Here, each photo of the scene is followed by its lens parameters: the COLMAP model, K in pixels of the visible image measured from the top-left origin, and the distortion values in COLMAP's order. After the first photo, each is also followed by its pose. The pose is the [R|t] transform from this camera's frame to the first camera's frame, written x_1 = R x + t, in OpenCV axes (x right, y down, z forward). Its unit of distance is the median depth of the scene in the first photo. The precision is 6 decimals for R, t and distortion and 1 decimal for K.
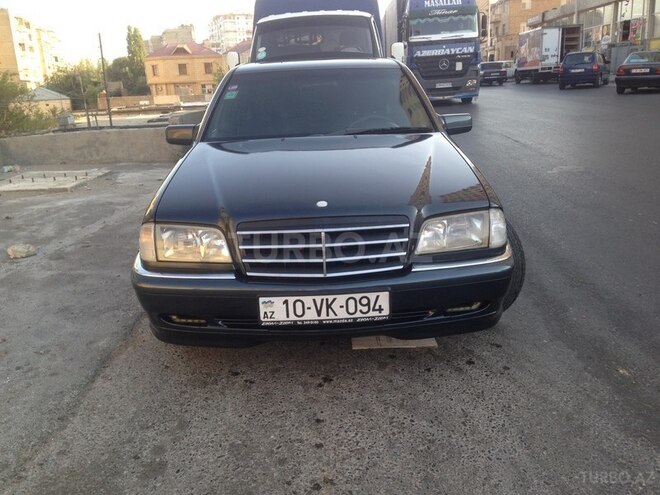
lens RADIAL K [[602.6, 0, 330.0], [0, 602.6, 247.5], [0, 0, 1]] dist [0.182899, -0.260961]
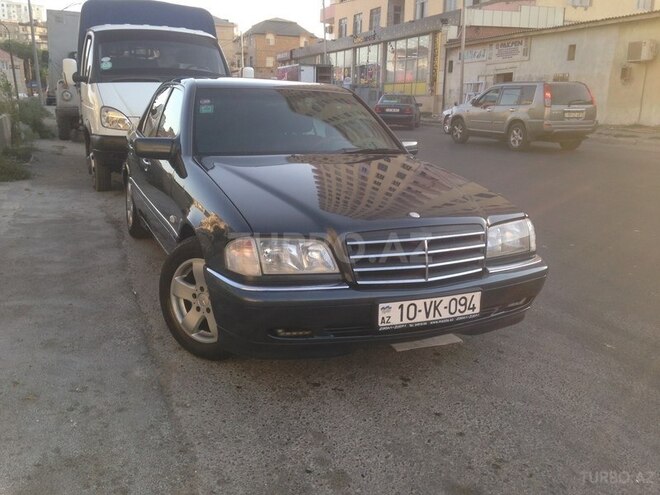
lens RADIAL K [[602.6, 0, 330.0], [0, 602.6, 247.5], [0, 0, 1]] dist [0.182899, -0.260961]
pose [[0.917853, -0.028562, 0.395891, -0.598856], [0.043600, 0.998627, -0.029038, 0.011752], [-0.394518, 0.043913, 0.917838, 0.064253]]
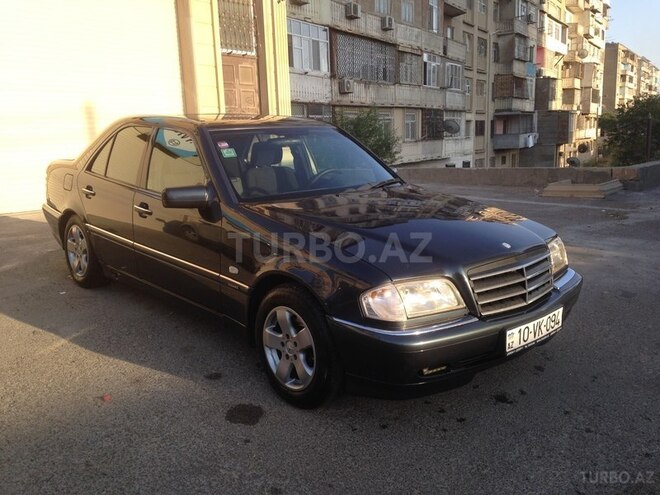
lens RADIAL K [[602.6, 0, 330.0], [0, 602.6, 247.5], [0, 0, 1]] dist [0.182899, -0.260961]
pose [[0.739230, -0.110084, 0.664395, -1.095121], [0.144989, 0.989430, 0.002619, -0.123215], [-0.657661, 0.094394, 0.747377, 0.336544]]
